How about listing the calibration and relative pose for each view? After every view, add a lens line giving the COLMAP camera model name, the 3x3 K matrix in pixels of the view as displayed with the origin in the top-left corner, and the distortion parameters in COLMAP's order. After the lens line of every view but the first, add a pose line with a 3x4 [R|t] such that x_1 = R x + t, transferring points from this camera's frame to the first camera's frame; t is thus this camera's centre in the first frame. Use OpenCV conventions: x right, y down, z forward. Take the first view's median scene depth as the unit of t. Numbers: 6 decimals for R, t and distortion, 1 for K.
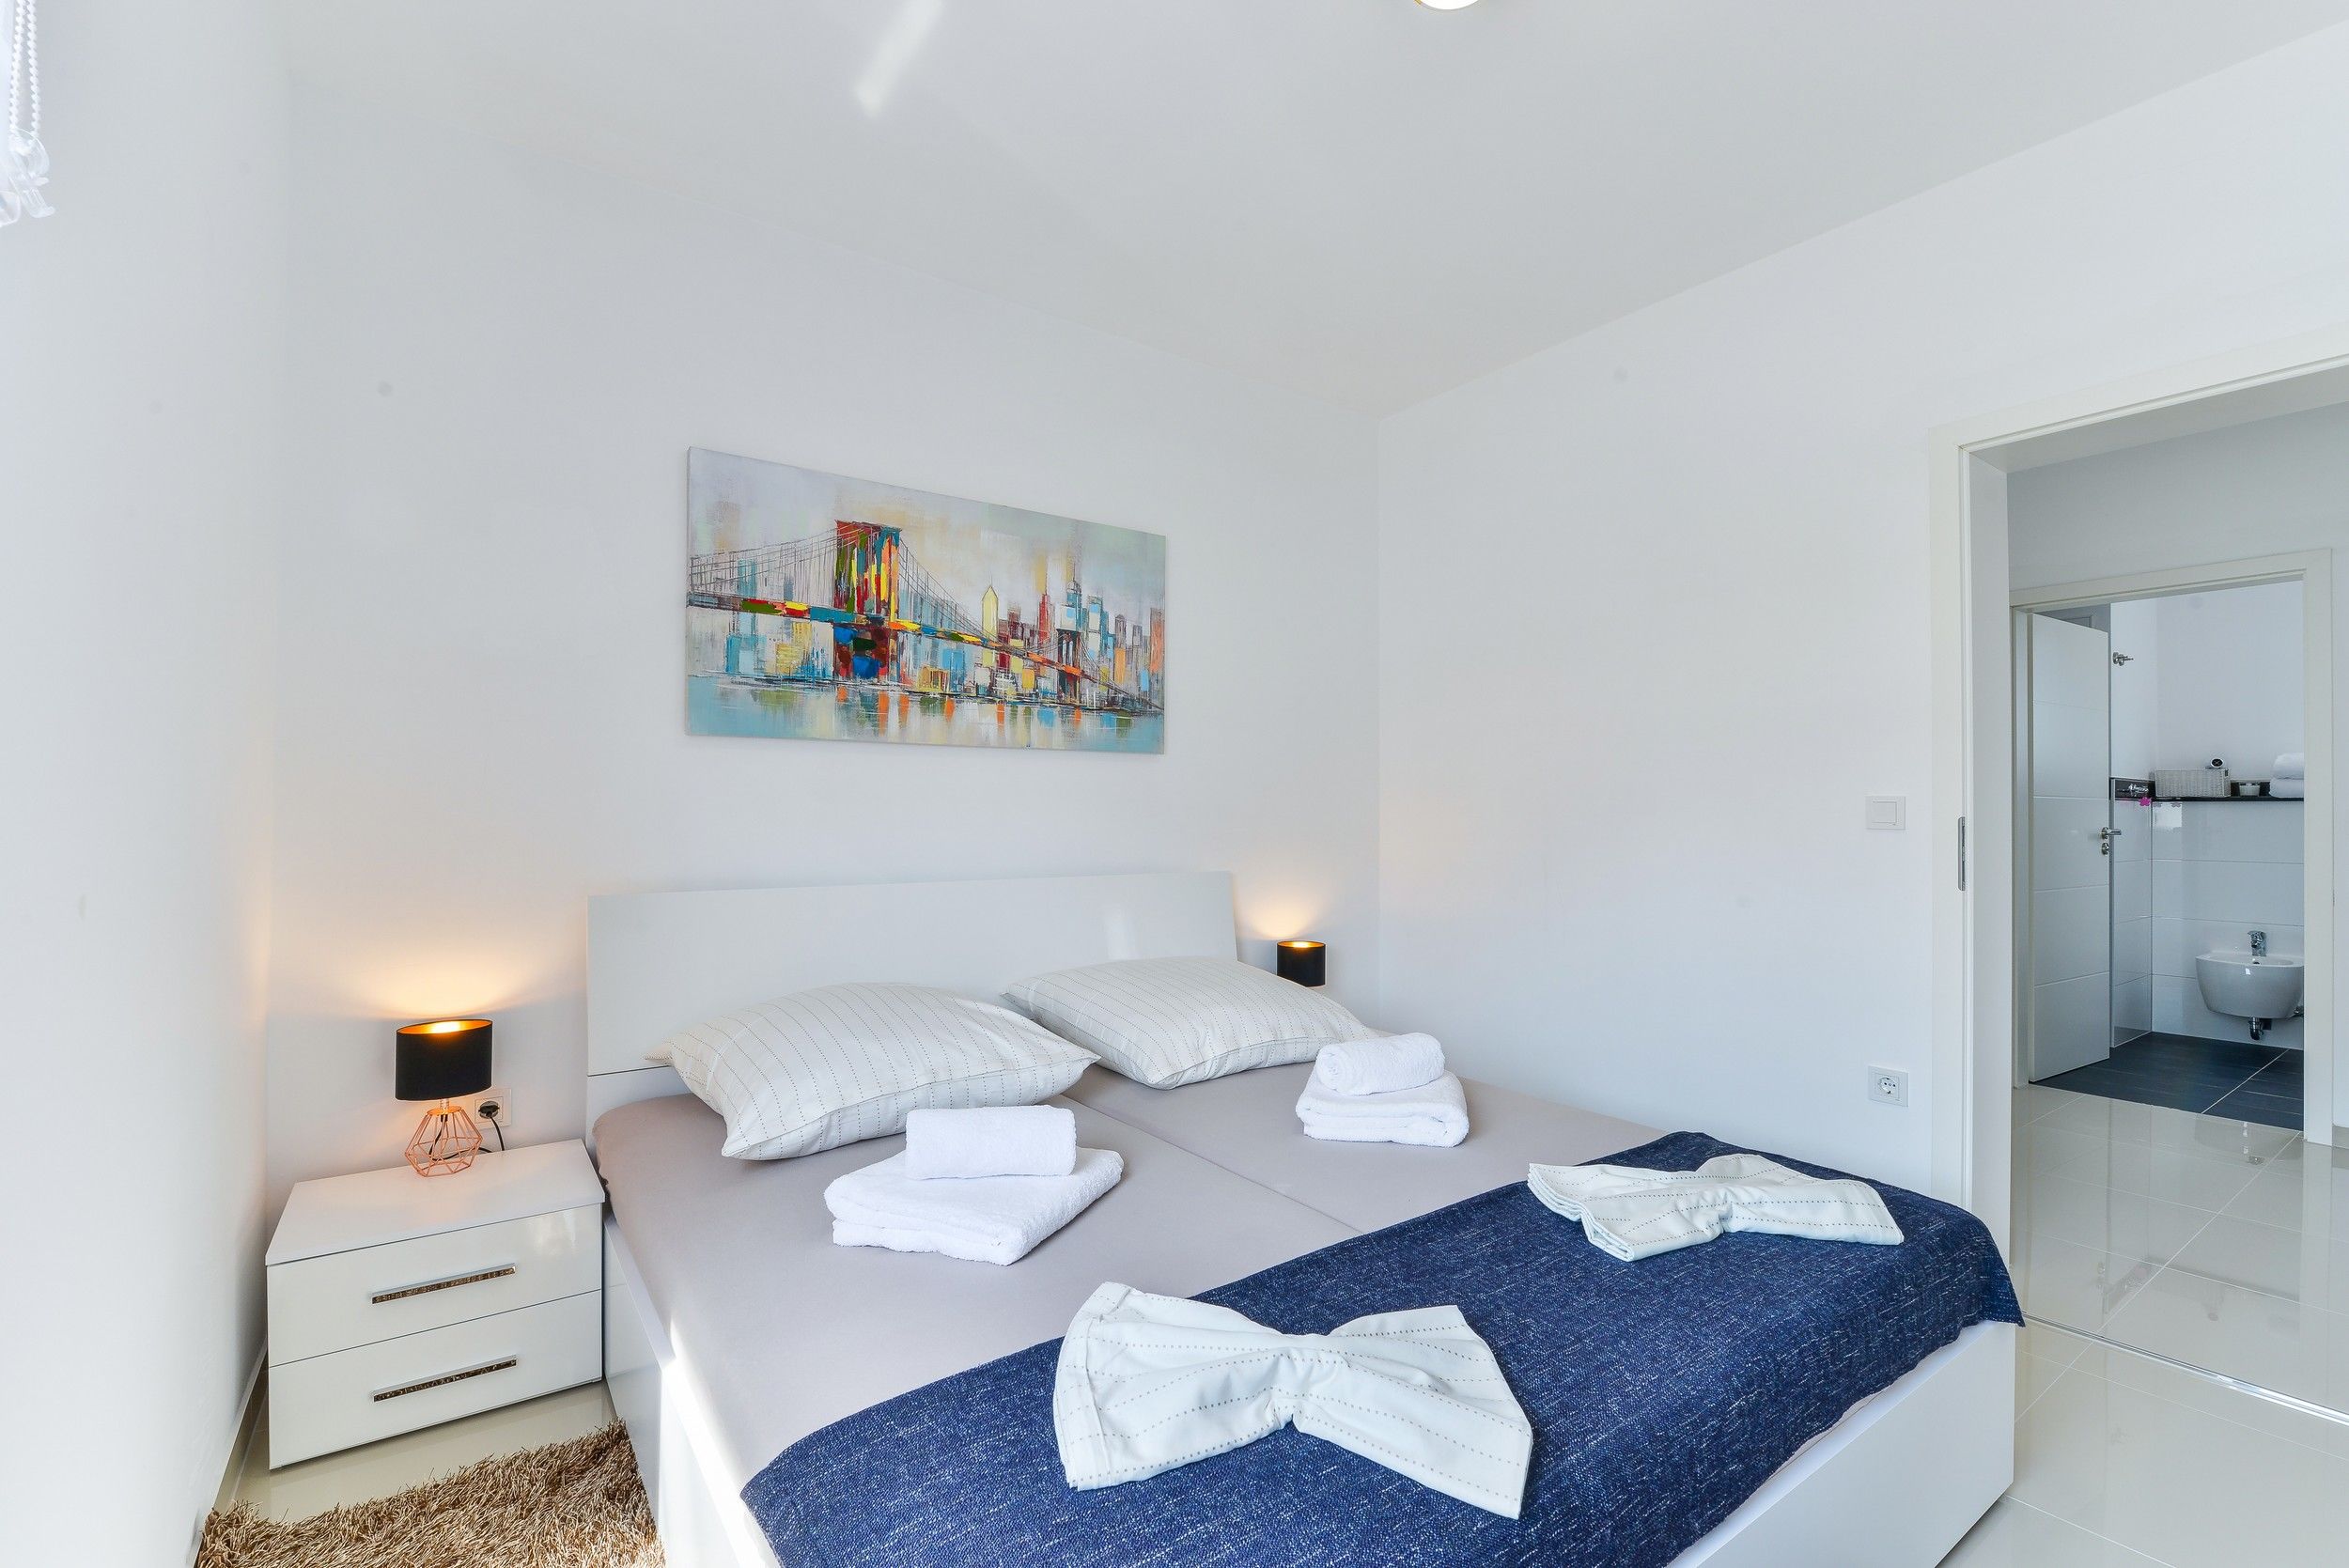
lens RADIAL K [[1001.1, 0, 1197.5], [0, 1001.1, 808.2], [0, 0, 1]] dist [-0.000853, -0.000189]
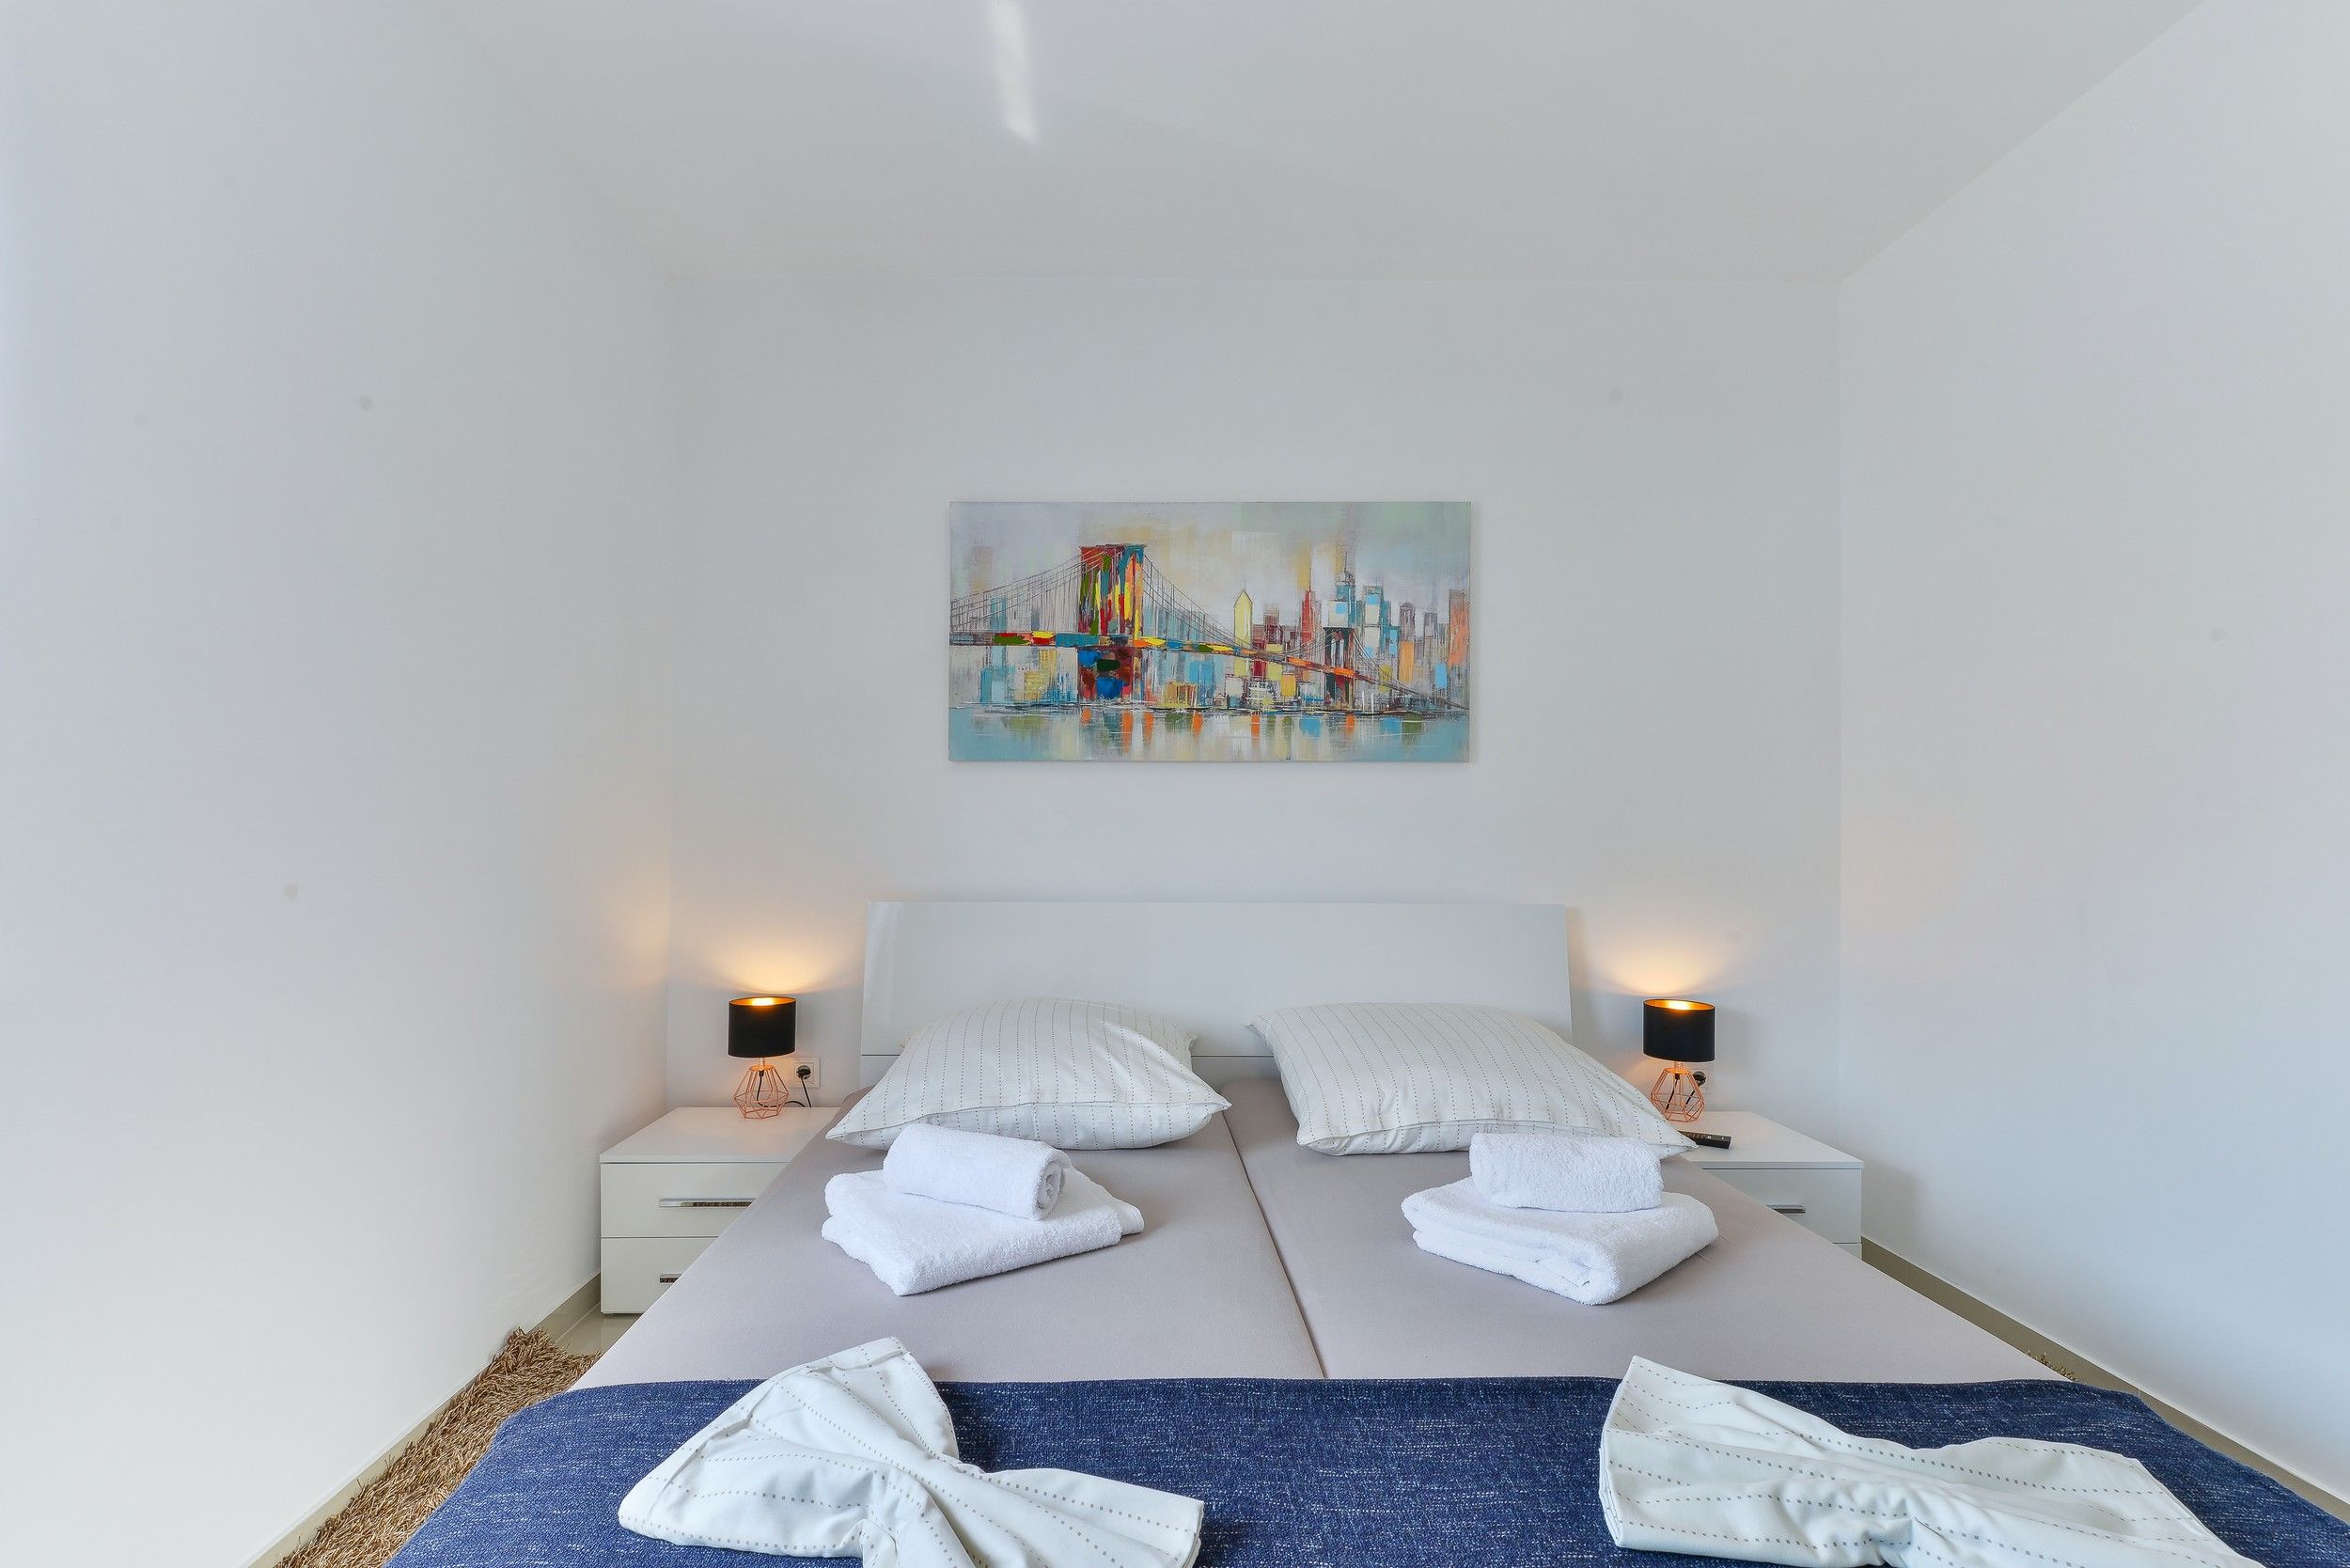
lens RADIAL K [[1028.2, 0, 1111.4], [0, 1028.2, 836.0], [0, 0, 1]] dist [0.001020, -0.010654]
pose [[0.818727, 0.002033, -0.574180, 0.254677], [0.001691, 0.999981, 0.005952, 0.002965], [0.574181, -0.005844, 0.818708, 0.142024]]
